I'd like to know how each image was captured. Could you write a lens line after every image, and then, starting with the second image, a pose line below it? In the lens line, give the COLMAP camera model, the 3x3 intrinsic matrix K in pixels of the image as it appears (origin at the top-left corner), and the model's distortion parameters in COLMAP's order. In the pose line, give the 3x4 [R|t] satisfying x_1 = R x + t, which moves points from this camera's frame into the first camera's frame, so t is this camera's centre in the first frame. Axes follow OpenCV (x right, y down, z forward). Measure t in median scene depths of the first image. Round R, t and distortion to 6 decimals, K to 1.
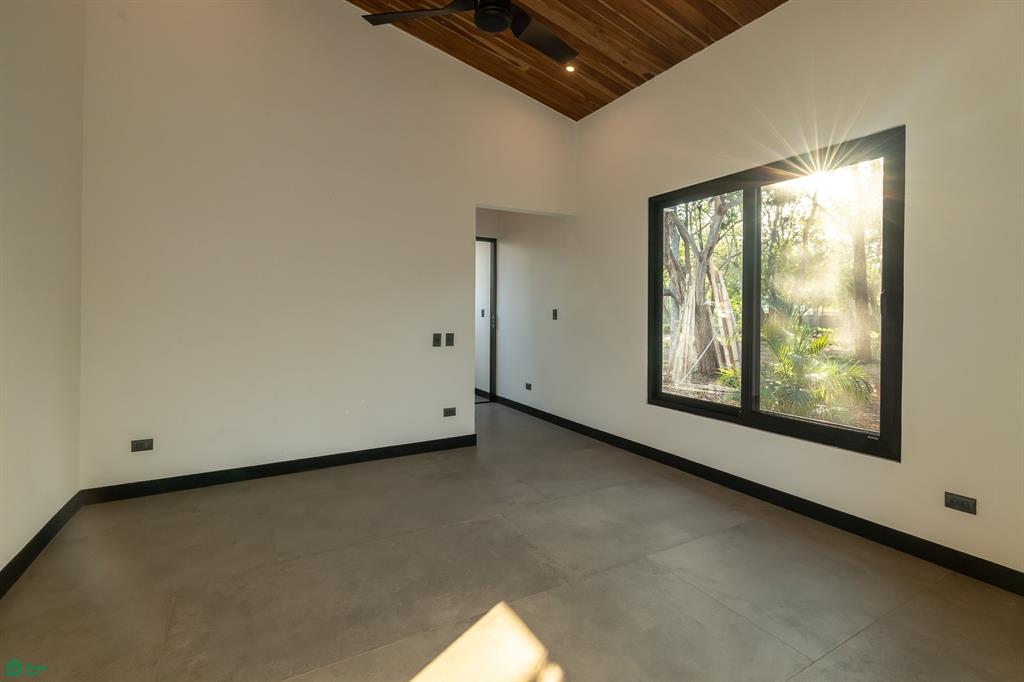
lens RADIAL K [[470.4, 0, 513.6], [0, 470.4, 313.7], [0, 0, 1]] dist [-0.001188, -0.000062]
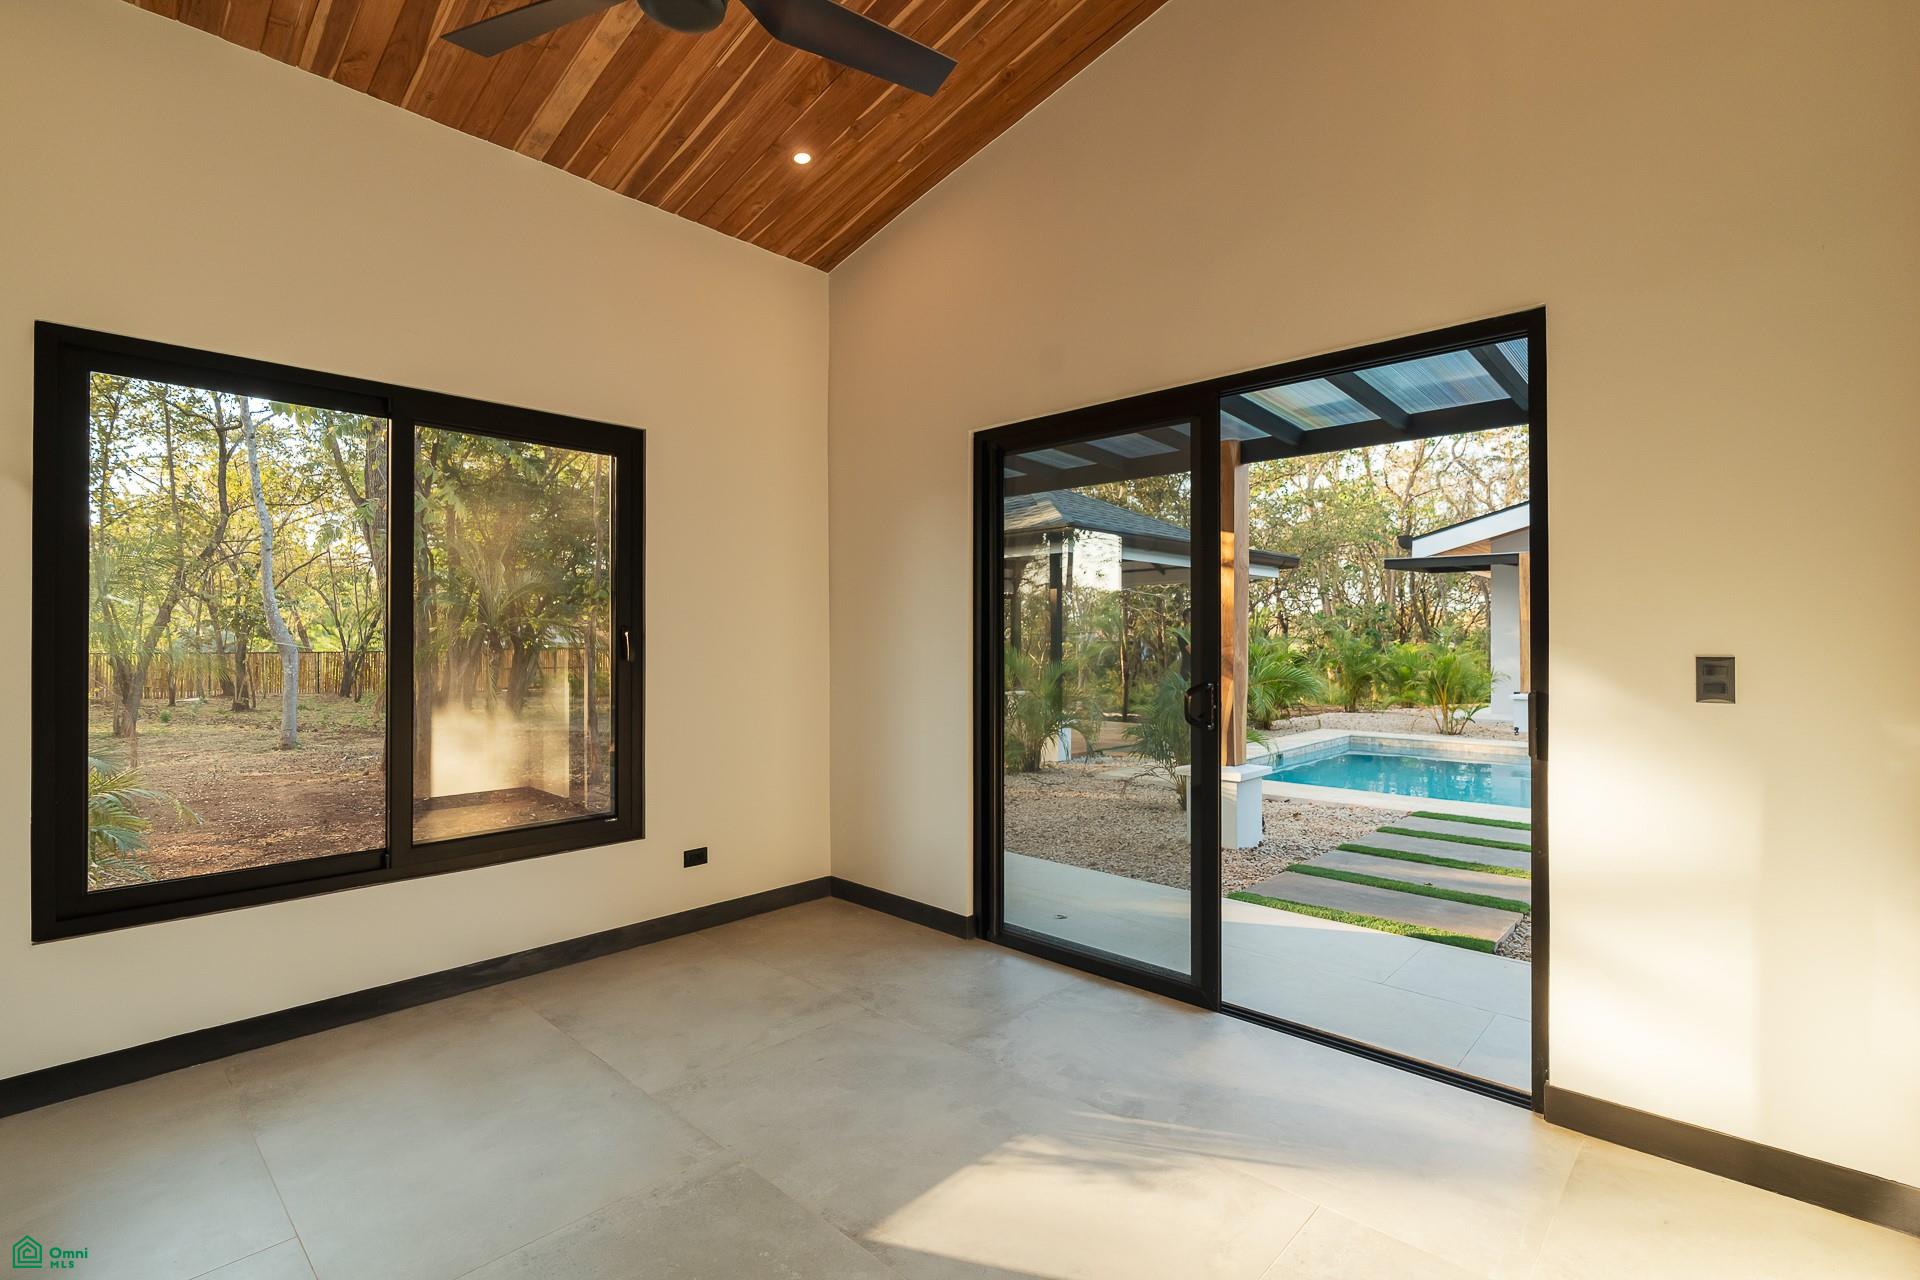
lens RADIAL K [[886.7, 0, 960.0], [0, 886.7, 640.0], [0, 0, 1]] dist [0.001611, 0.000445]
pose [[-0.285285, -0.000786, 0.958442, -0.508673], [0.010250, 0.999940, 0.003871, -0.017932], [-0.958388, 0.010928, -0.285260, 0.564124]]
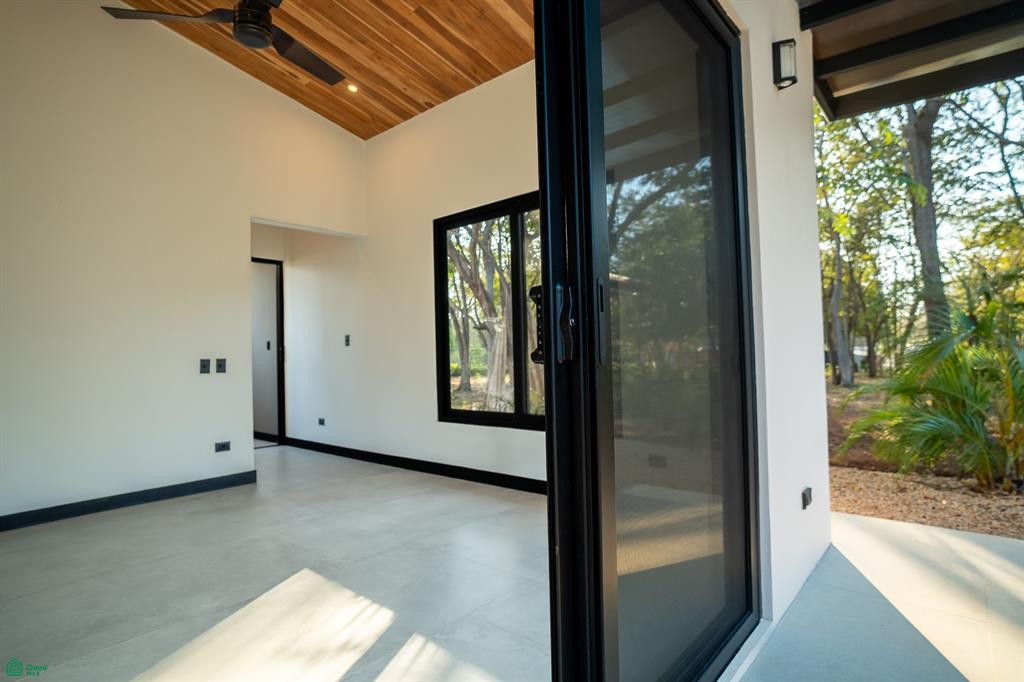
lens RADIAL K [[534.9, 0, 512.0], [0, 534.9, 341.0], [0, 0, 1]] dist [-0.032294, 0.000150]
pose [[0.942062, -0.020547, 0.334809, 0.053225], [0.032175, 0.999055, -0.029220, 0.057819], [-0.333893, 0.038299, 0.941833, -0.150267]]
